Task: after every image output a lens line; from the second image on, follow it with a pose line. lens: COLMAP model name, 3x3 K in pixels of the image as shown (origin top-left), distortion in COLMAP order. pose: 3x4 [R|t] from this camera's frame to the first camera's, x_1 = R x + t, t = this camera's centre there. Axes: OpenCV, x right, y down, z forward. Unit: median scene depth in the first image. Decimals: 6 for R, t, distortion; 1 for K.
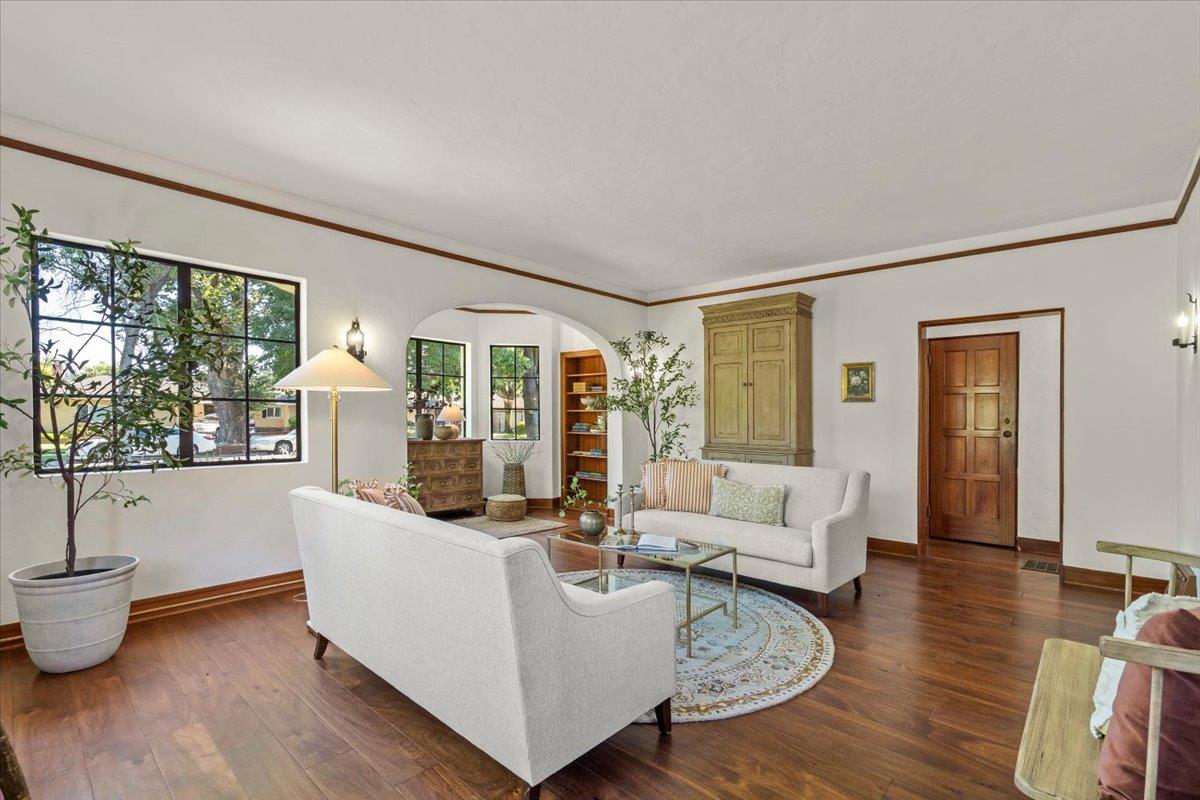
lens RADIAL K [[547.9, 0, 601.2], [0, 547.9, 413.1], [0, 0, 1]] dist [-0.003537, 0.001792]
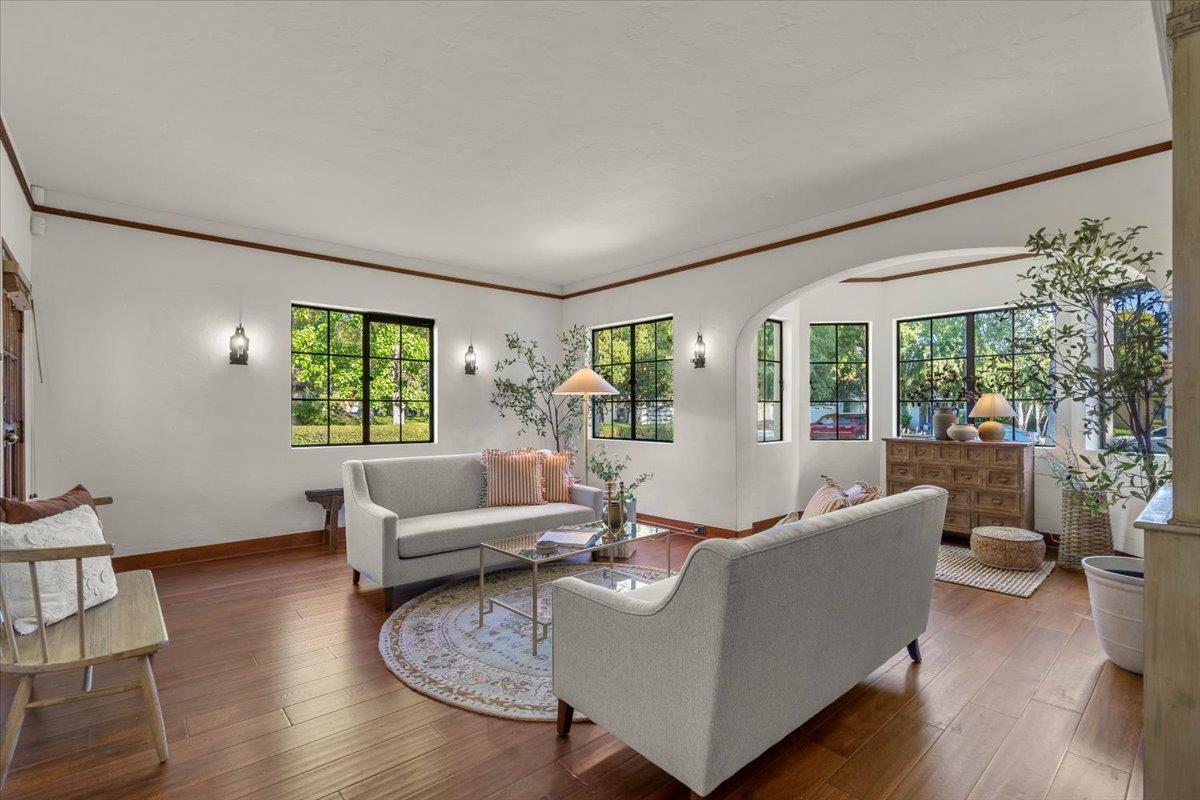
lens RADIAL K [[547.9, 0, 601.7], [0, 547.9, 405.3], [0, 0, 1]] dist [-0.003537, 0.001792]
pose [[-0.100042, -0.013273, -0.994895, 1.094198], [0.005442, 0.999889, -0.013887, 0.013527], [0.994968, -0.006804, -0.099959, 1.192671]]
